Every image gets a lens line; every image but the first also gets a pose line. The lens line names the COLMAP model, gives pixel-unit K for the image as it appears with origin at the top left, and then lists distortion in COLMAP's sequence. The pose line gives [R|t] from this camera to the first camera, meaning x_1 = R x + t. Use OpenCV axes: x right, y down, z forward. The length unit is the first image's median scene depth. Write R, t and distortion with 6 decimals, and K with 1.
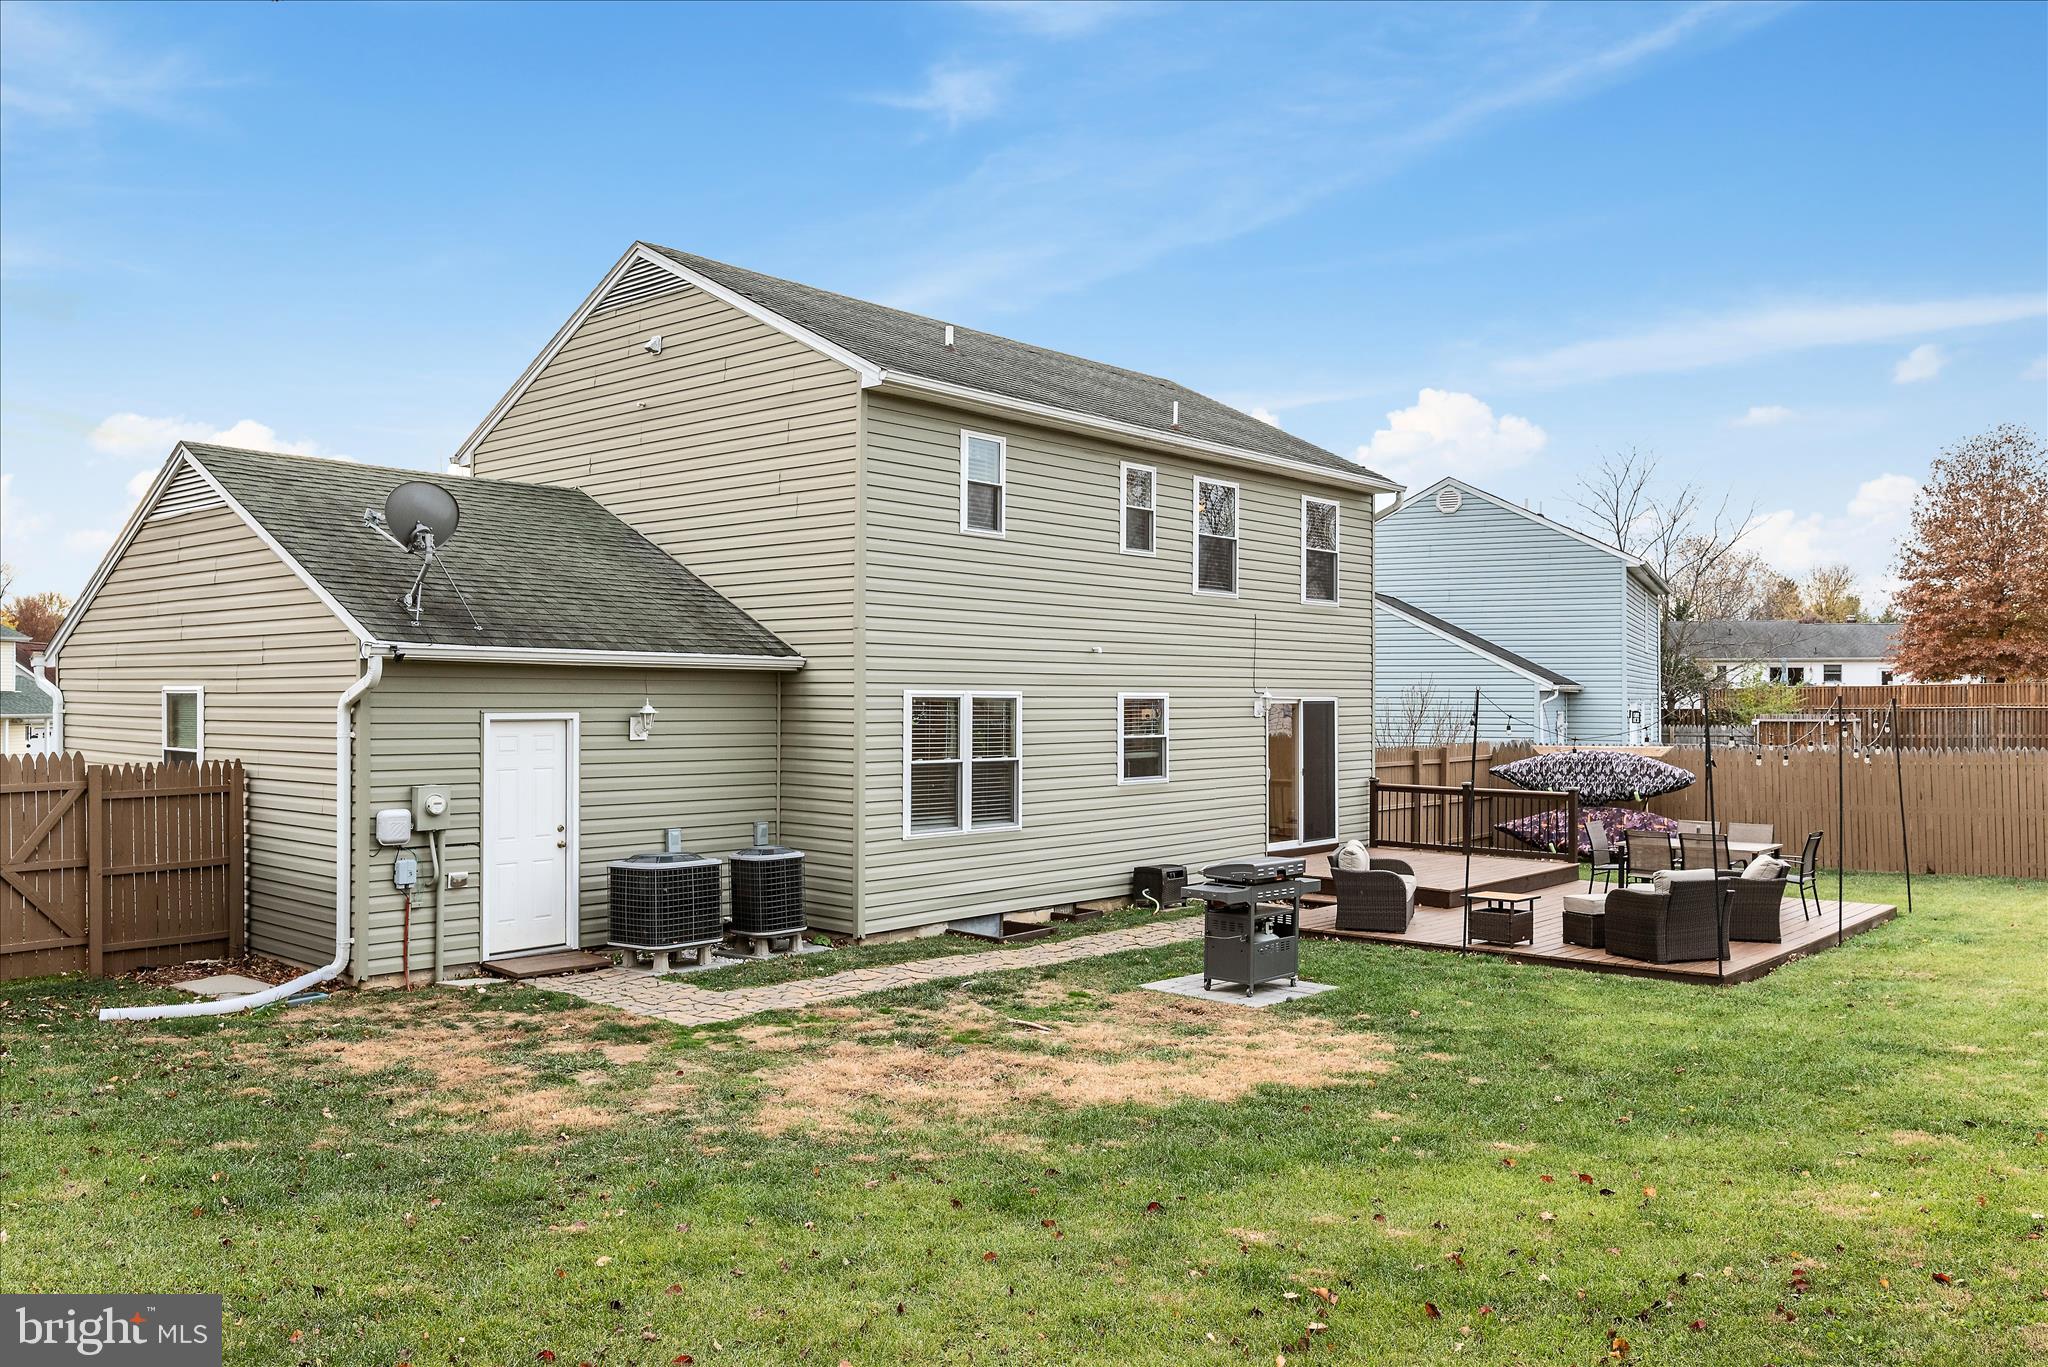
lens RADIAL K [[1546.6, 0, 1022.7], [0, 1546.6, 680.5], [0, 0, 1]] dist [0.004204, -0.000537]
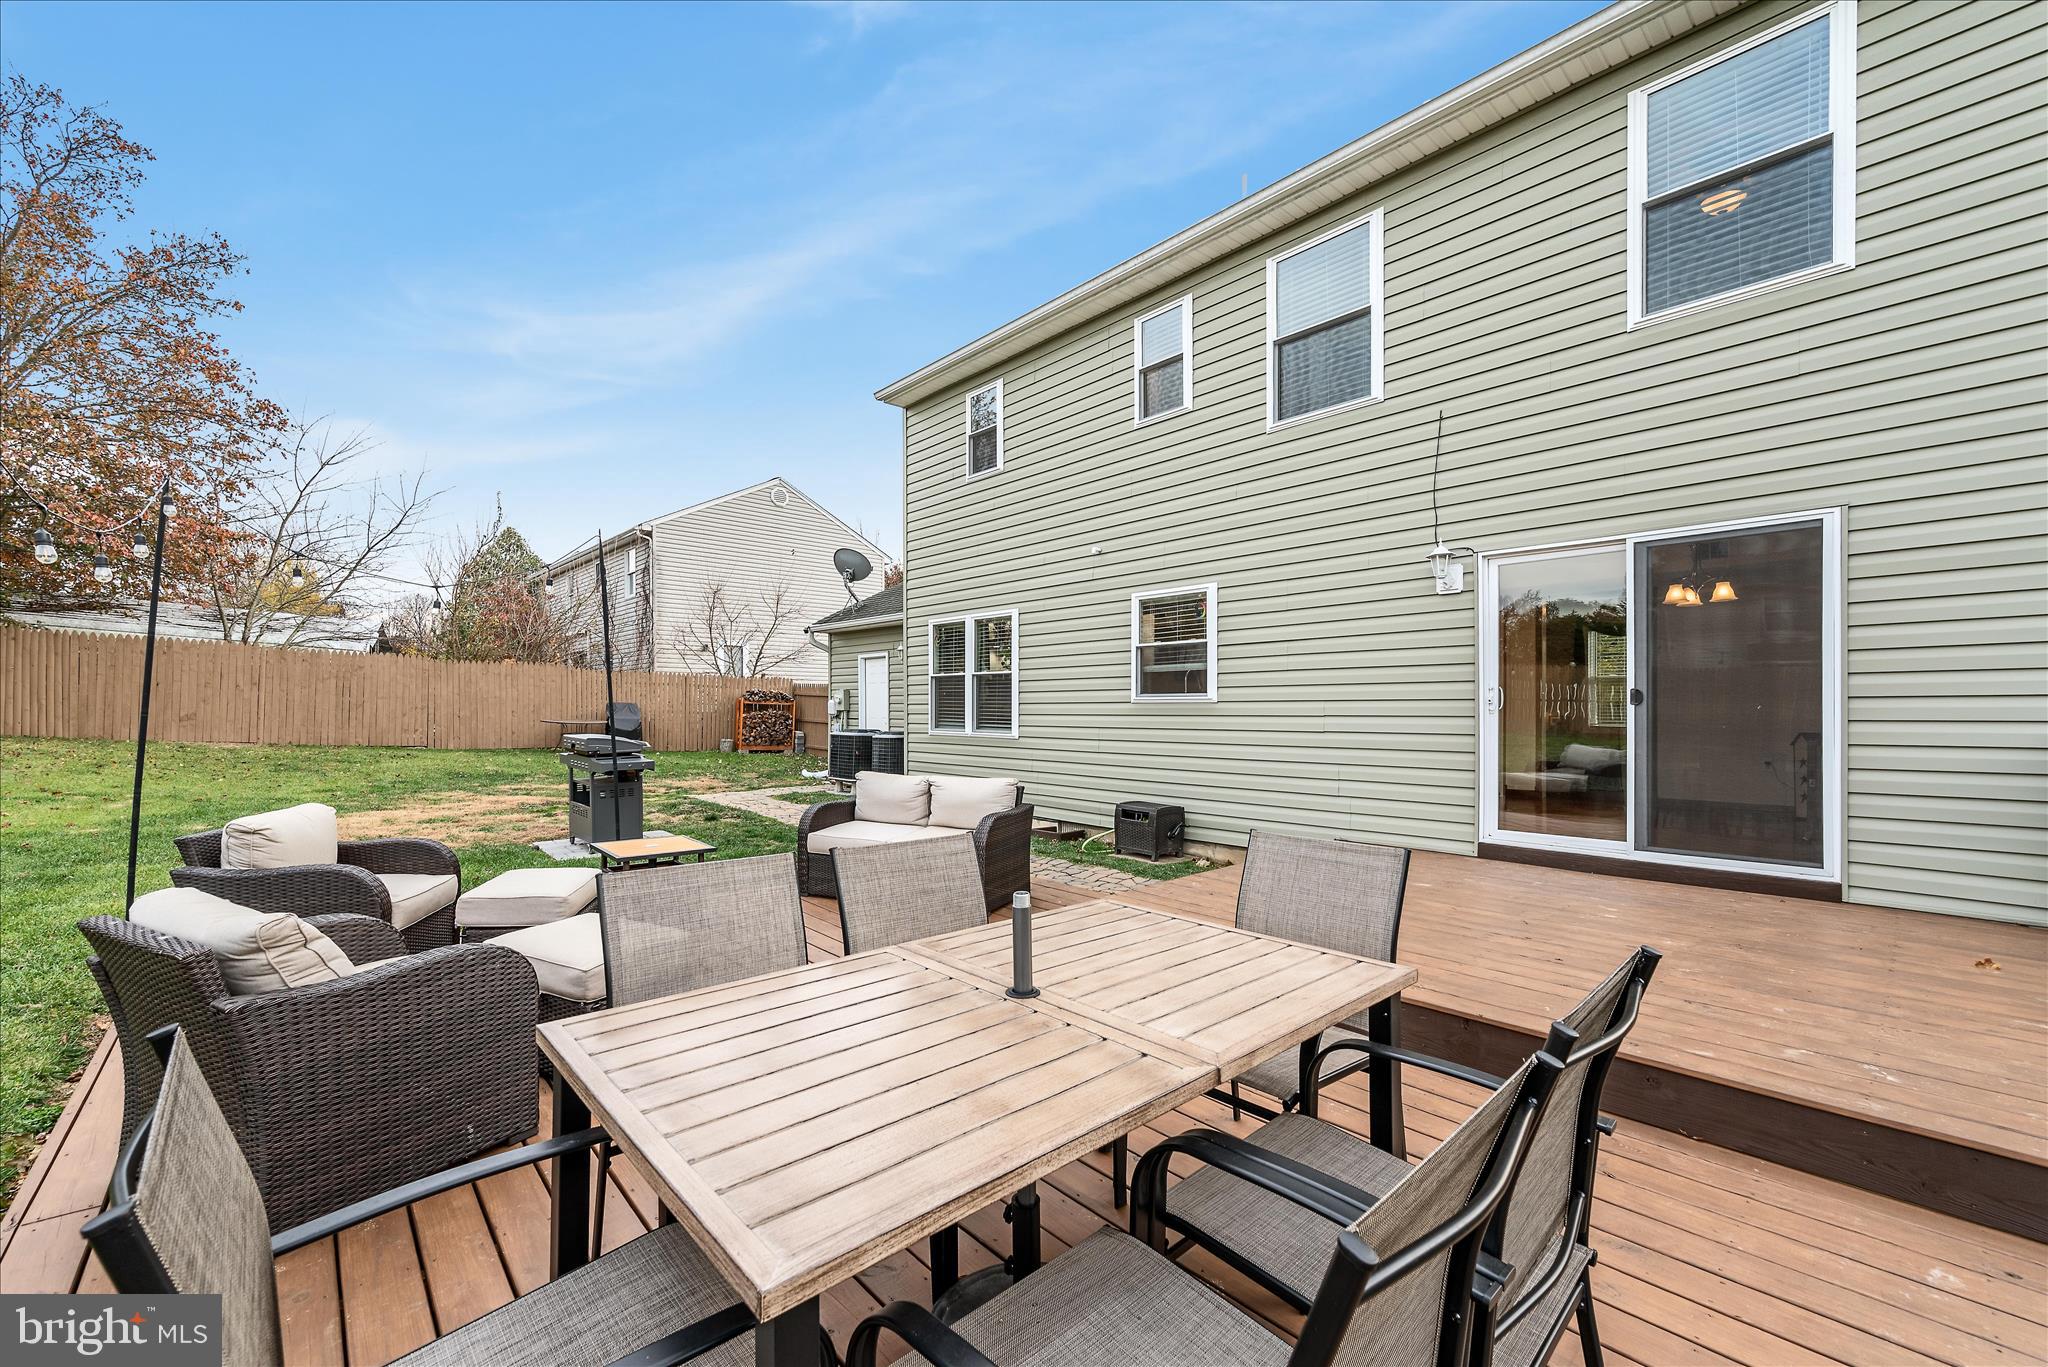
lens RADIAL K [[814.8, 0, 1027.6], [0, 814.8, 714.4], [0, 0, 1]] dist [0.000311, -0.000284]
pose [[-0.100037, 0.006204, -0.994964, 0.564951], [0.011031, 0.999926, 0.005126, 0.078086], [0.994923, -0.010463, -0.100098, 1.080255]]
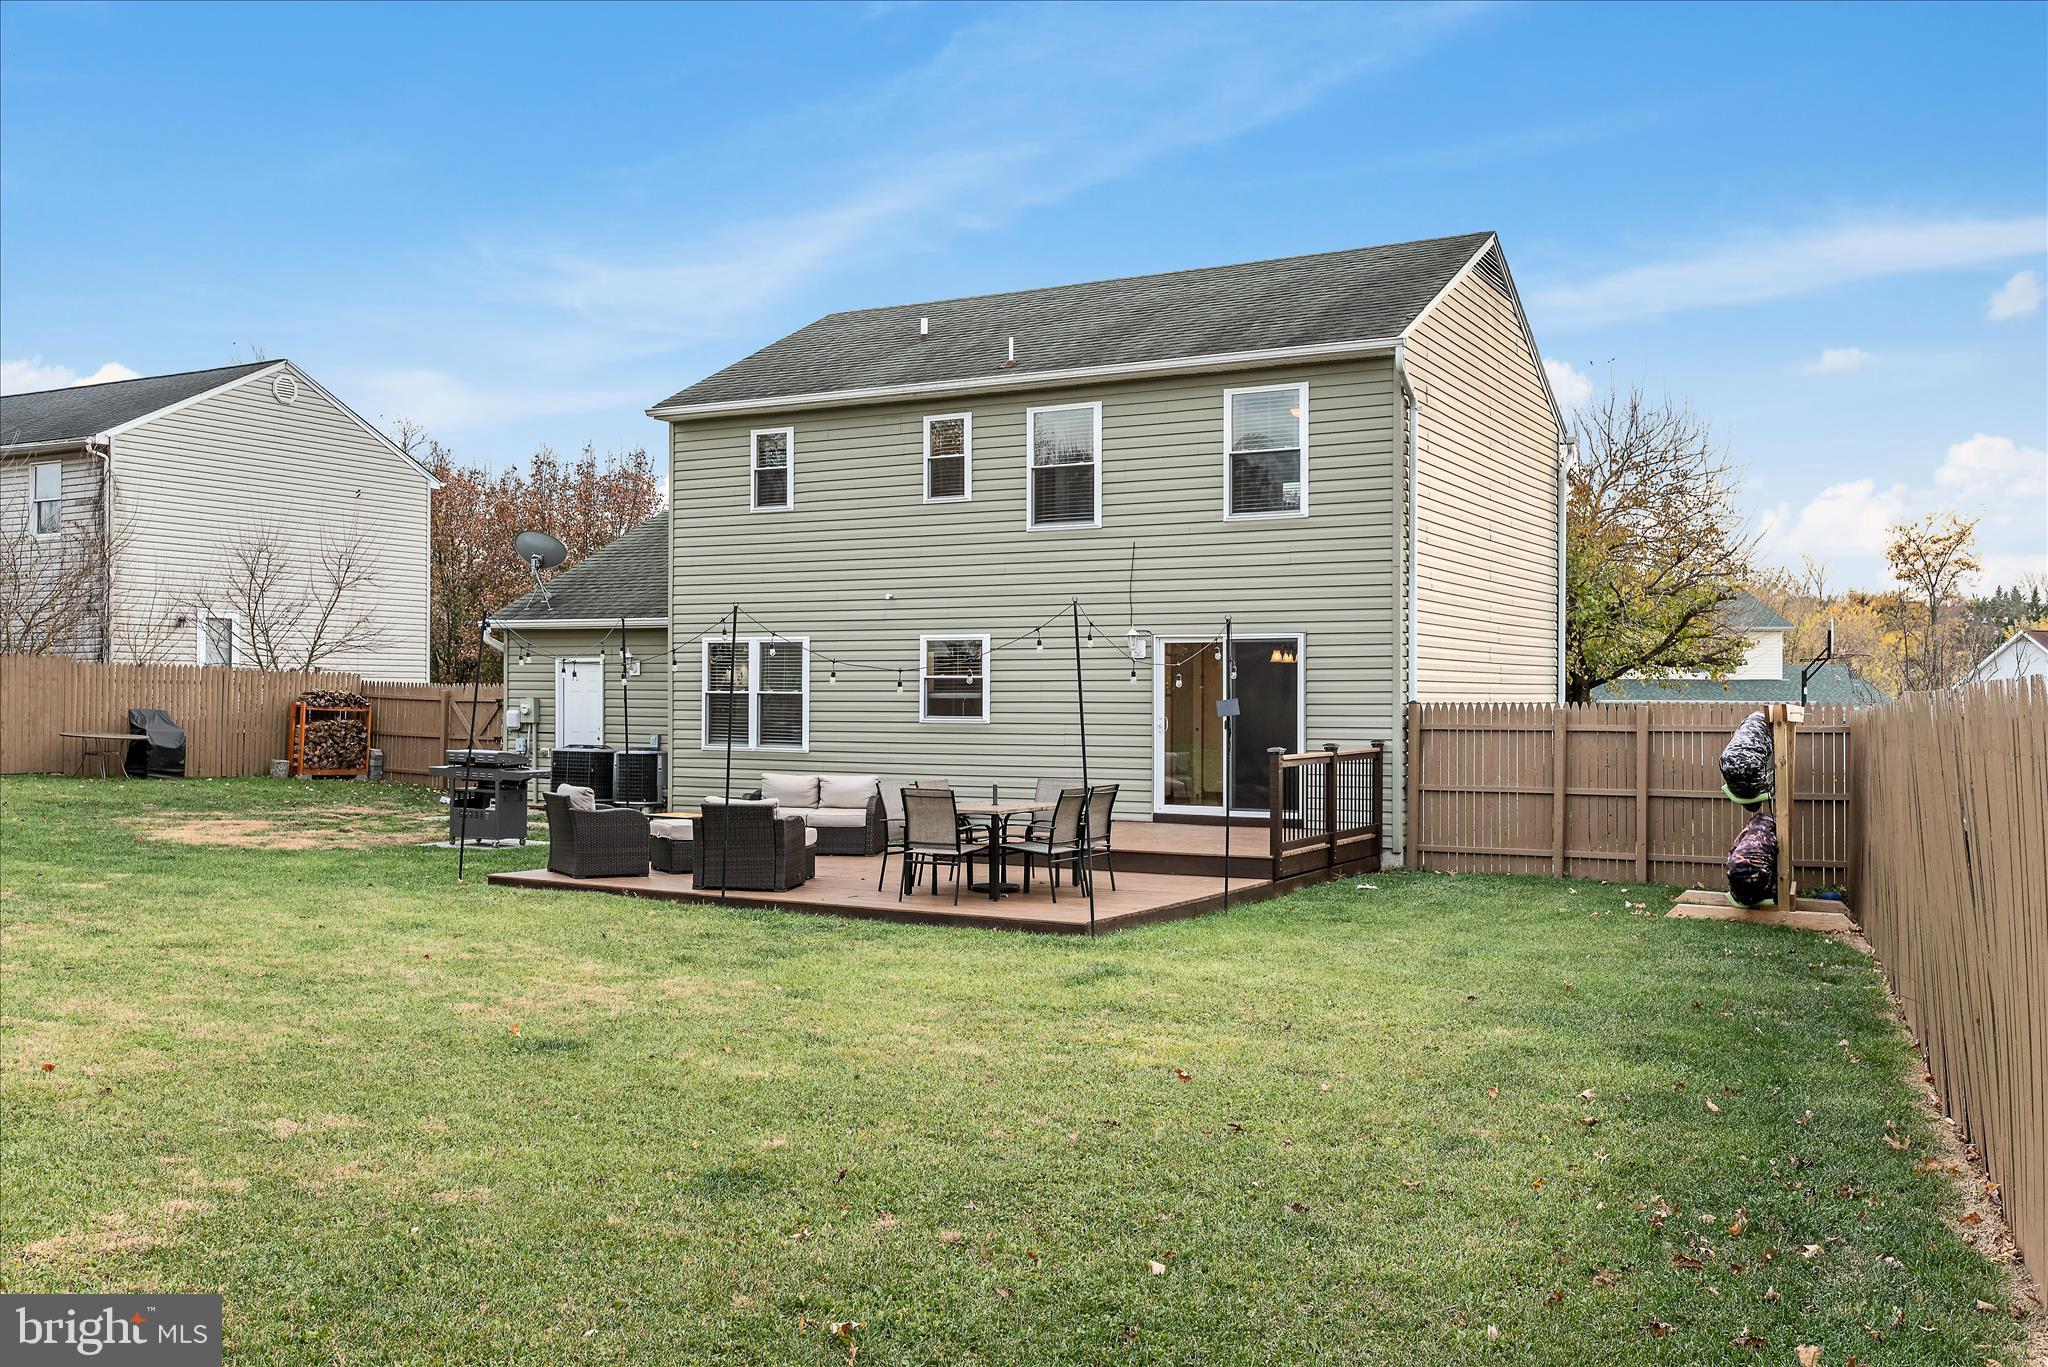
lens RADIAL K [[1772.0, 0, 1013.8], [0, 1772.0, 699.5], [0, 0, 1]] dist [-0.003108, -0.011842]
pose [[0.210611, -0.000707, -0.977570, 1.386132], [0.006671, 0.999977, 0.000714, 0.056481], [0.977547, -0.006672, 0.210611, 0.882171]]
